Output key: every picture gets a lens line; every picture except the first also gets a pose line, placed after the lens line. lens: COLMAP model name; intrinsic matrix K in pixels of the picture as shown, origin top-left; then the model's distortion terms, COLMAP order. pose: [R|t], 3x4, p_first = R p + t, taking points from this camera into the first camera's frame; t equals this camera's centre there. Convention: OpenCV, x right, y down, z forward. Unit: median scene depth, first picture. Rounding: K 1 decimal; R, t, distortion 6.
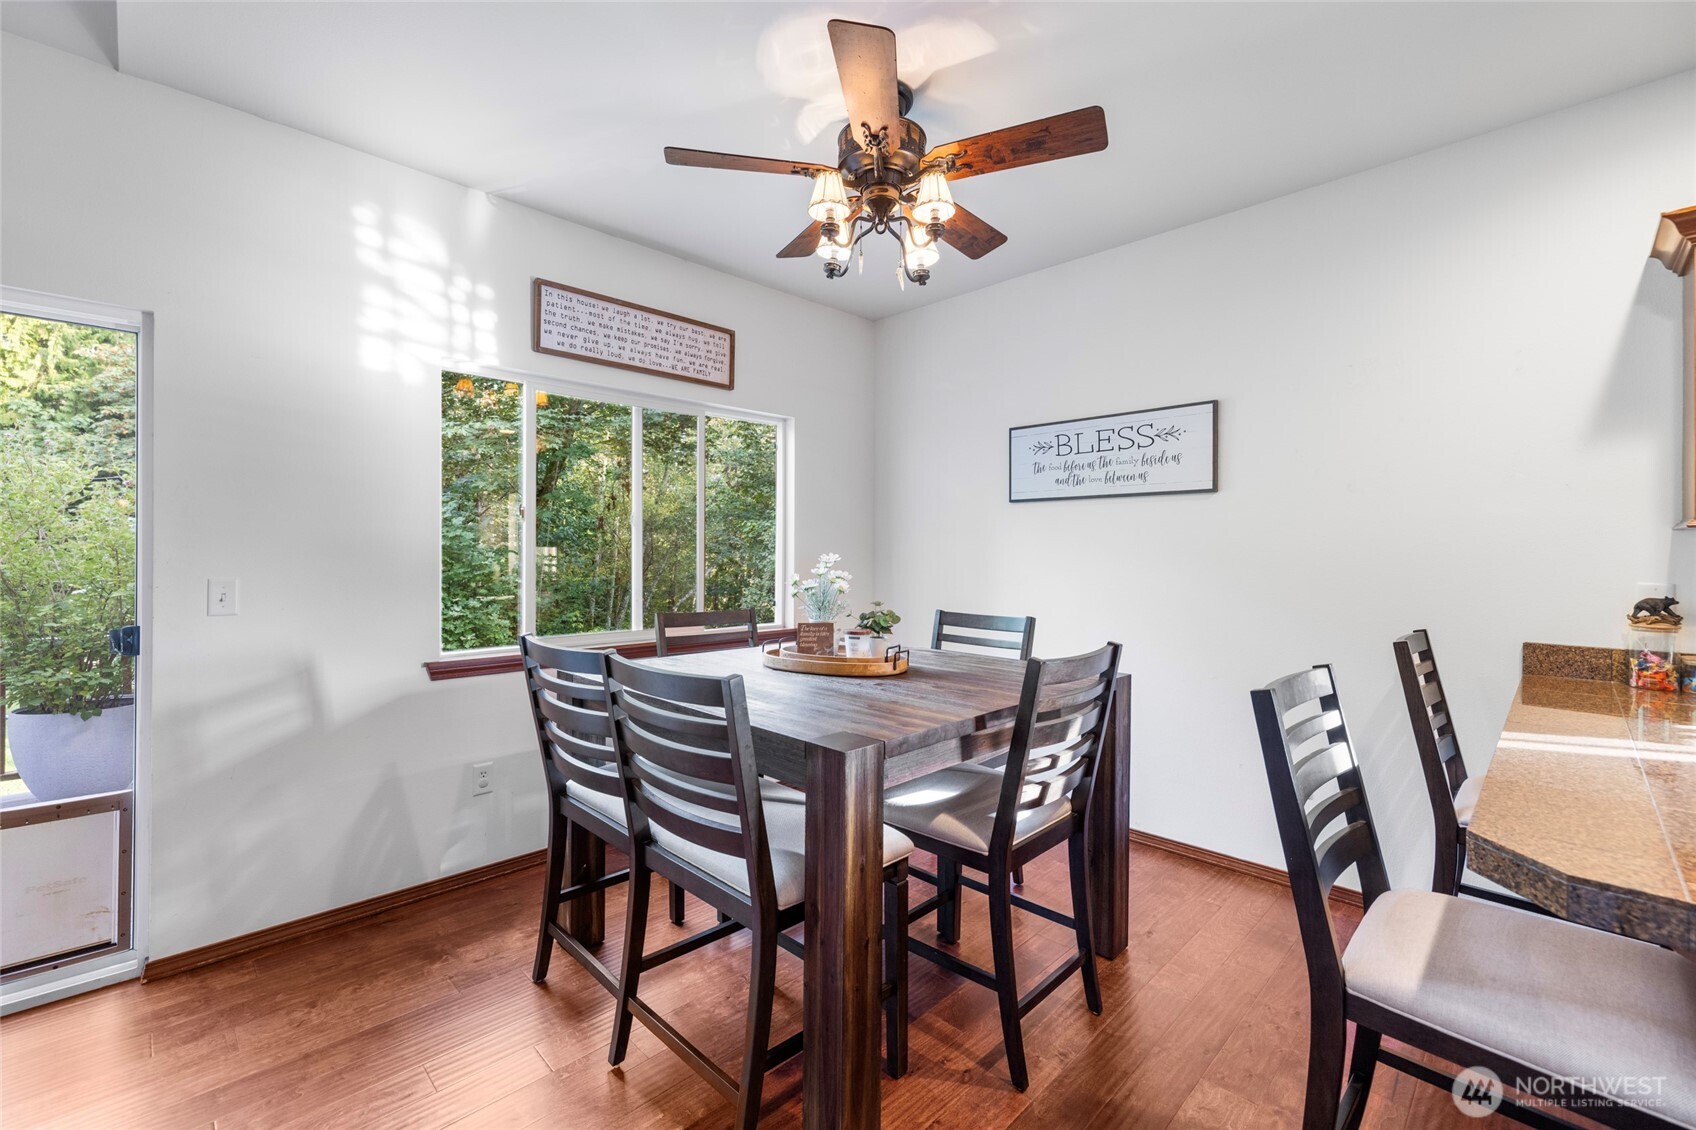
lens RADIAL K [[712.4, 0, 834.3], [0, 712.4, 550.2], [0, 0, 1]] dist [0.001064, 0.000240]
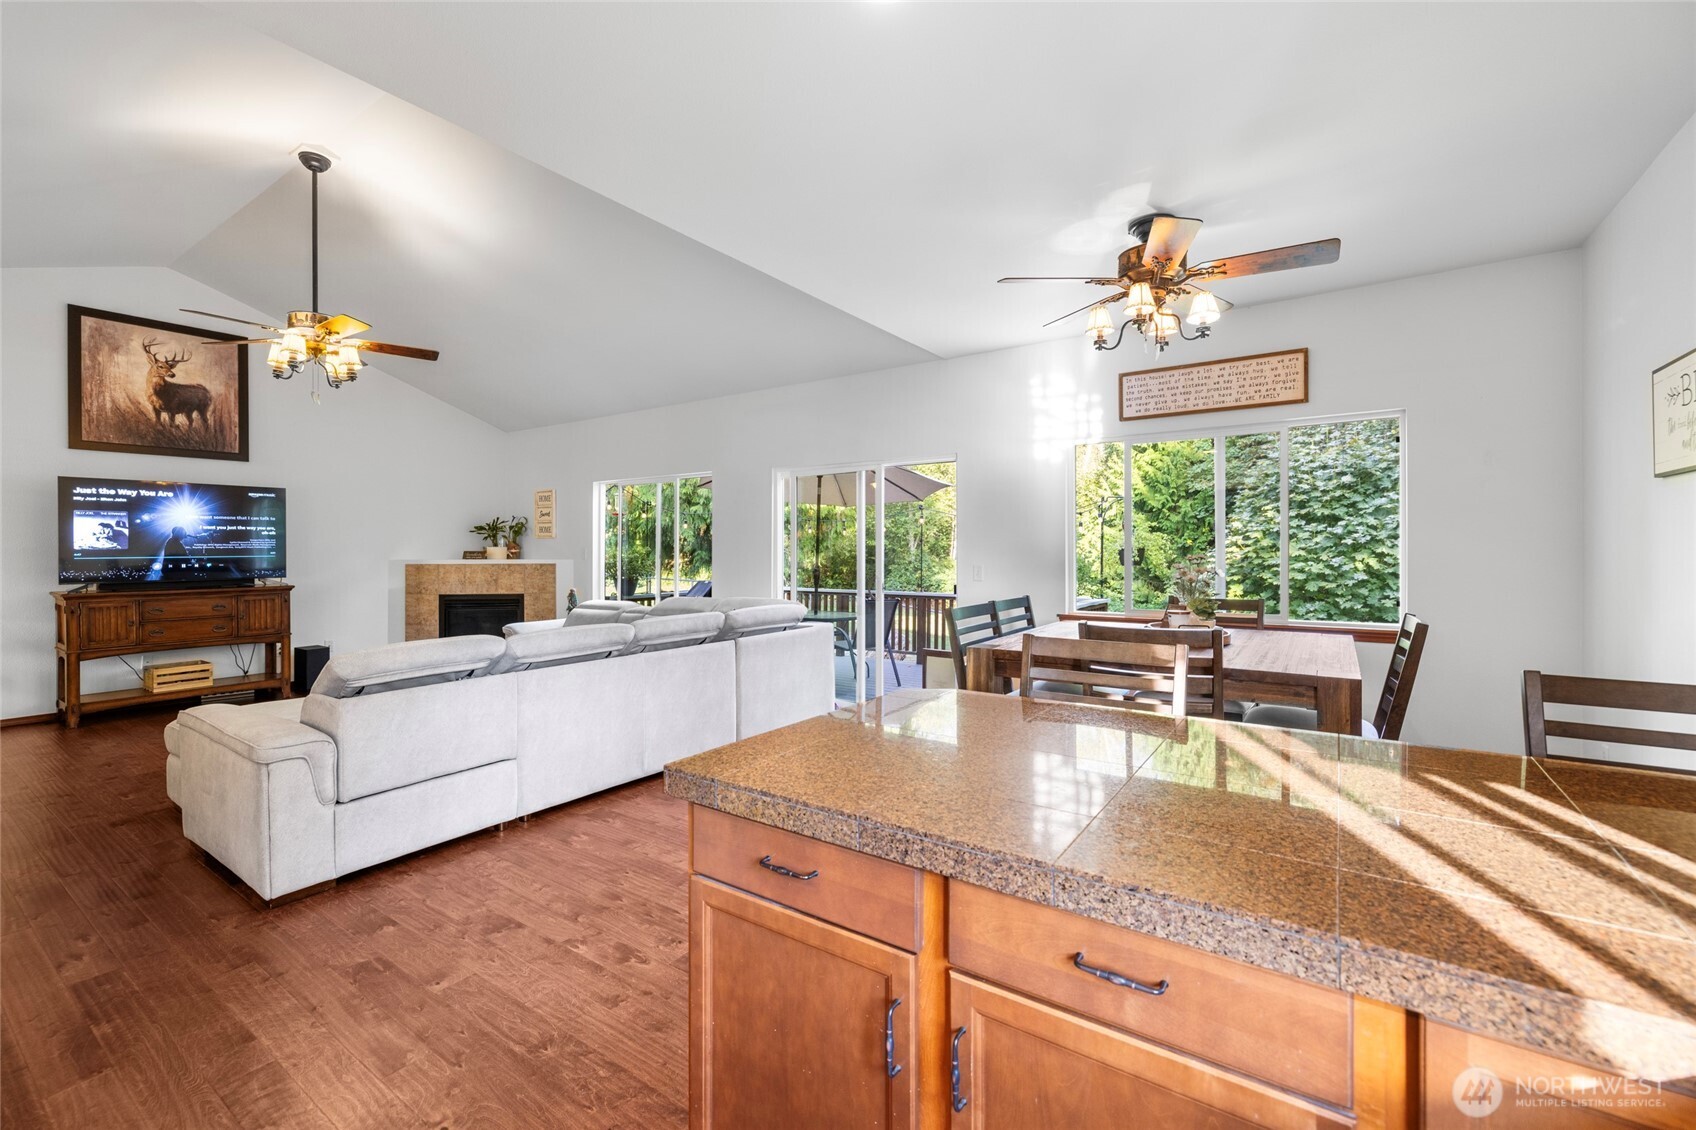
lens RADIAL K [[719.5, 0, 837.7], [0, 719.5, 550.1], [0, 0, 1]] dist [0.000508, 0.000012]
pose [[0.187959, -0.002905, -0.982173, 1.146595], [0.008335, 0.999964, -0.001362, -0.003425], [0.982141, -0.007930, 0.187977, 0.117997]]
